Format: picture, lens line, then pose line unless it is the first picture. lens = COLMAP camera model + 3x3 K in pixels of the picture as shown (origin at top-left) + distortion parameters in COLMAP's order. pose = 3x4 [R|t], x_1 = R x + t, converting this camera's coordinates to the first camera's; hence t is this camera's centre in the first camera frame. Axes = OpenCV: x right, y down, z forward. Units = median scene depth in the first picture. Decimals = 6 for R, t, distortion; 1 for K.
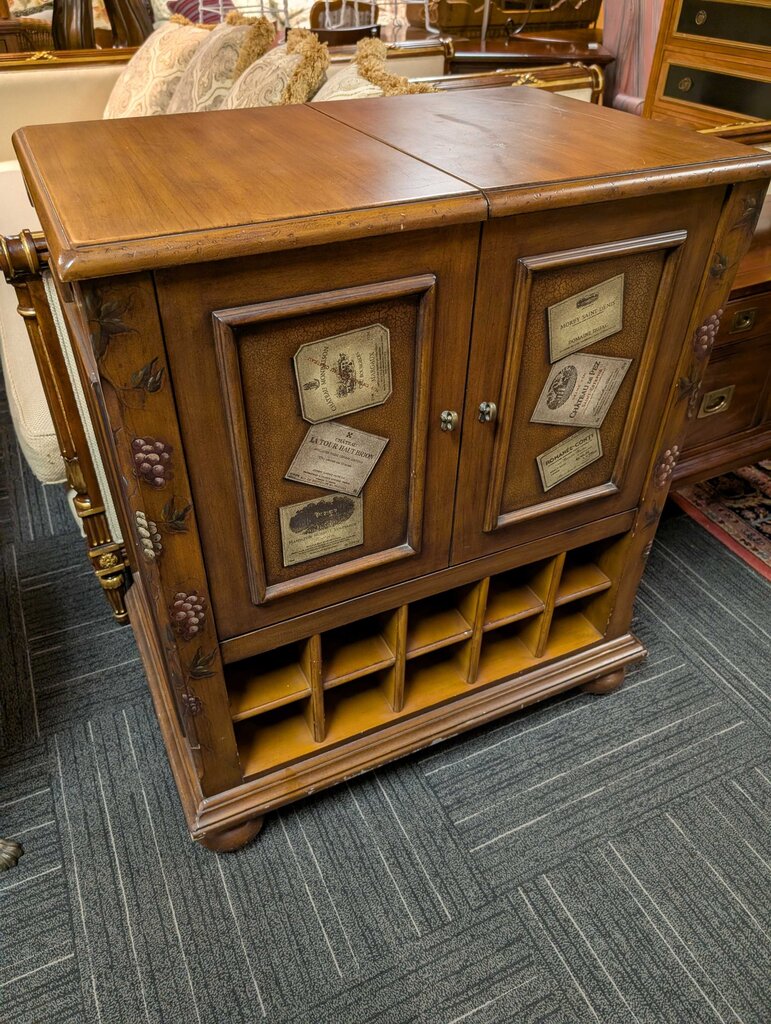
lens RADIAL K [[739.3, 0, 379.6], [0, 739.3, 508.9], [0, 0, 1]] dist [0.017080, -0.020372]
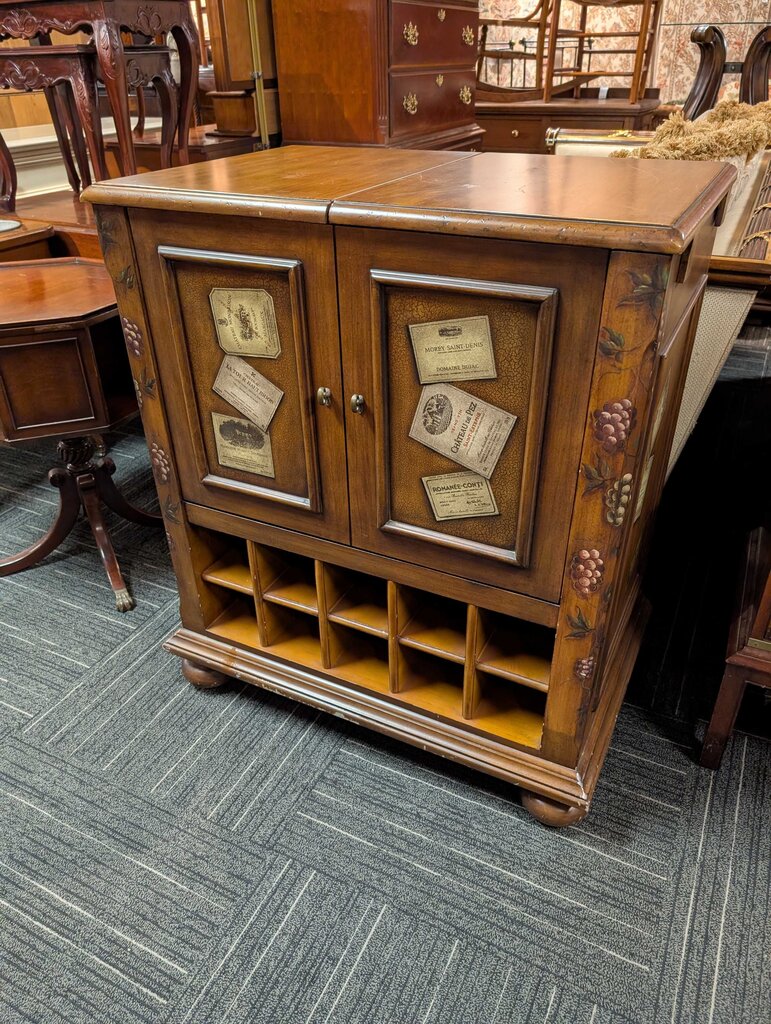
lens RADIAL K [[739.3, 0, 390.3], [0, 739.3, 521.8], [0, 0, 1]] dist [0.017080, -0.020372]
pose [[0.625694, 0.411274, -0.662843, 0.942495], [-0.468429, 0.877556, 0.102321, -0.105185], [0.623763, 0.246473, 0.741735, 0.223778]]
